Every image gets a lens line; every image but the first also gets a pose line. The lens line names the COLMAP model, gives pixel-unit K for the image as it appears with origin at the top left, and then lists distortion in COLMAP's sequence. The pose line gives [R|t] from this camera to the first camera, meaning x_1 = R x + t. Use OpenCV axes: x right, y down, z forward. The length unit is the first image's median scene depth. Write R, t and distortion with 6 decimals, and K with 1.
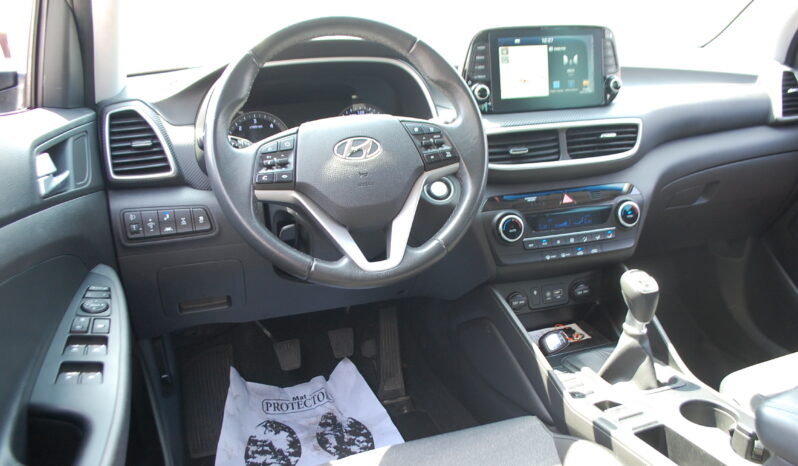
lens RADIAL K [[628.9, 0, 399.0], [0, 628.9, 233.0], [0, 0, 1]] dist [-0.065938, -0.005205]
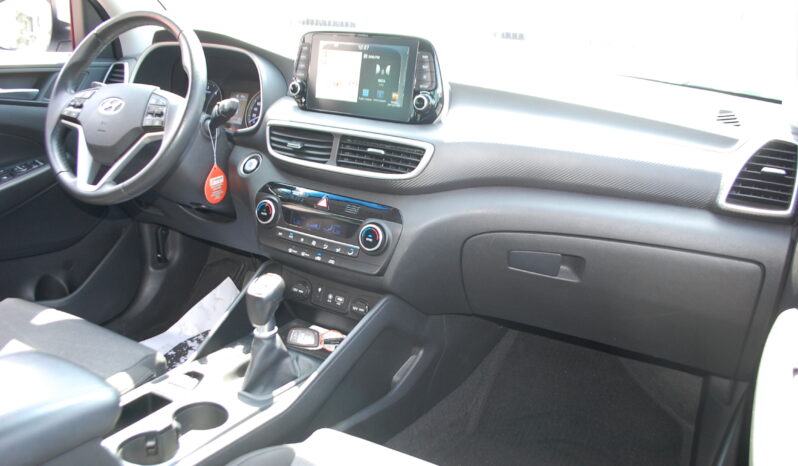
lens RADIAL K [[604.2, 0, 399.0], [0, 604.2, 233.0], [0, 0, 1]] dist [-0.066294, -0.001056]
pose [[0.700470, 0.292582, -0.650951, 0.997276], [-0.301236, 0.948081, 0.101980, -0.143553], [0.646992, 0.124656, 0.752239, 0.352749]]
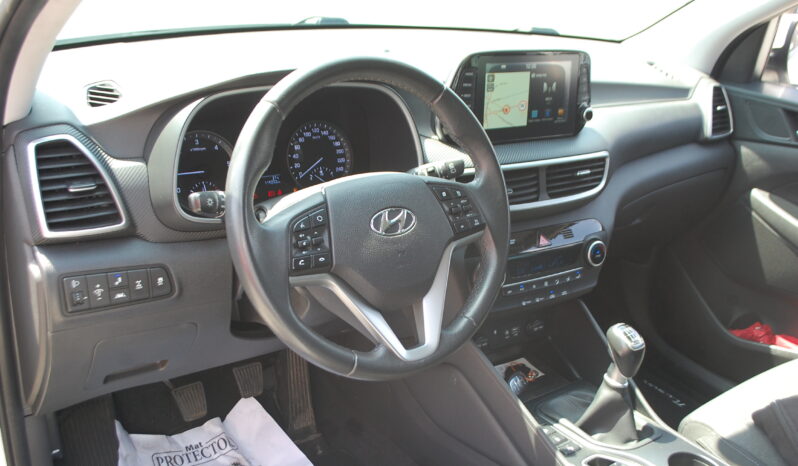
lens RADIAL K [[760.0, 0, 399.0], [0, 760.0, 233.0], [0, 0, 1]] dist [-0.047420, 0.006394]
pose [[0.948640, -0.000352, 0.316359, -0.297798], [-0.029860, 0.995435, 0.090646, -0.161977], [-0.314947, -0.095437, 0.944299, -0.009821]]
